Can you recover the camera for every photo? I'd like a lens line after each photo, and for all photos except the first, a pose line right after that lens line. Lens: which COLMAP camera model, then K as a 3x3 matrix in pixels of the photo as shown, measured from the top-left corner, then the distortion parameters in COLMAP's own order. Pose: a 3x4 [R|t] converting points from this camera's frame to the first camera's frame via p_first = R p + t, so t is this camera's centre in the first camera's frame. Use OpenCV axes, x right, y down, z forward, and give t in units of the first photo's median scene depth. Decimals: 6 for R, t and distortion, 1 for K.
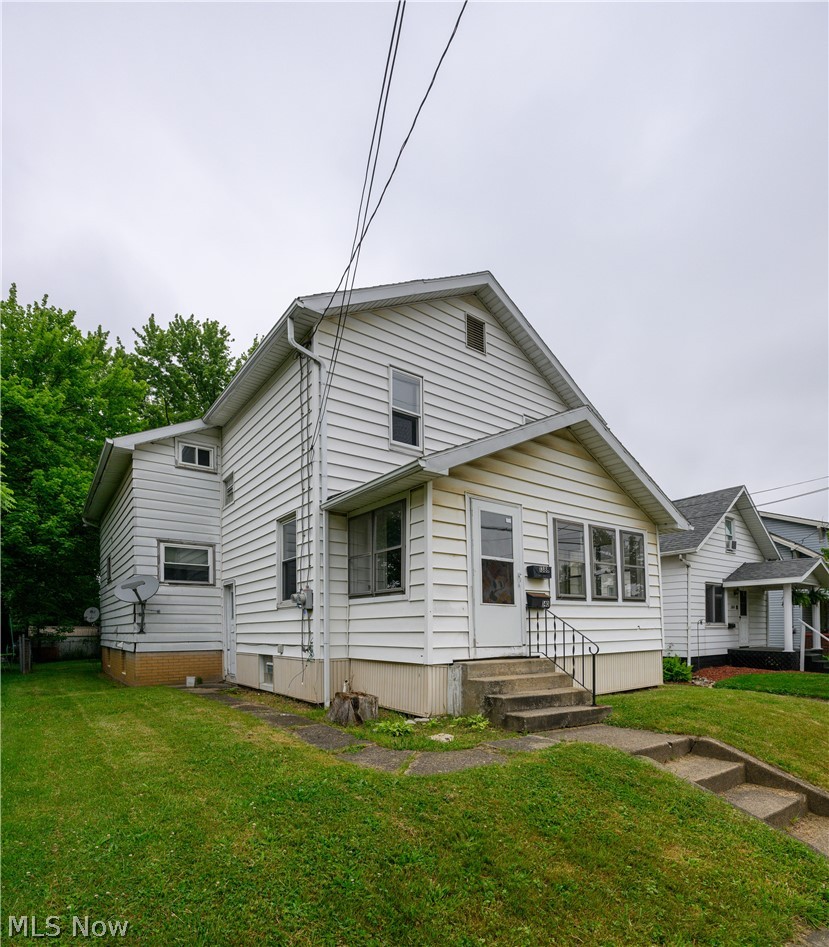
lens RADIAL K [[503.3, 0, 412.6], [0, 503.3, 622.0], [0, 0, 1]] dist [0.015070, -0.000535]
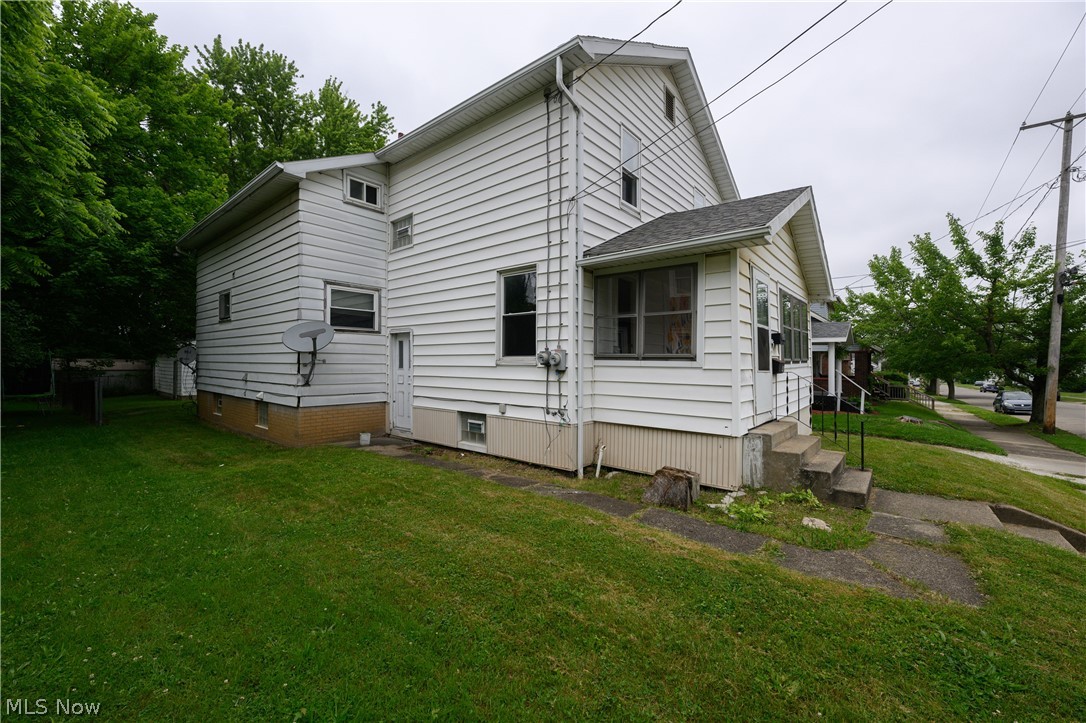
lens RADIAL K [[433.5, 0, 543.0], [0, 433.5, 361.5], [0, 0, 1]] dist [0.001124, 0.000201]
pose [[0.971915, 0.016257, 0.234771, -0.351209], [-0.019141, 0.999767, 0.010010, -0.040669], [-0.234553, -0.014223, 0.971999, 0.181471]]
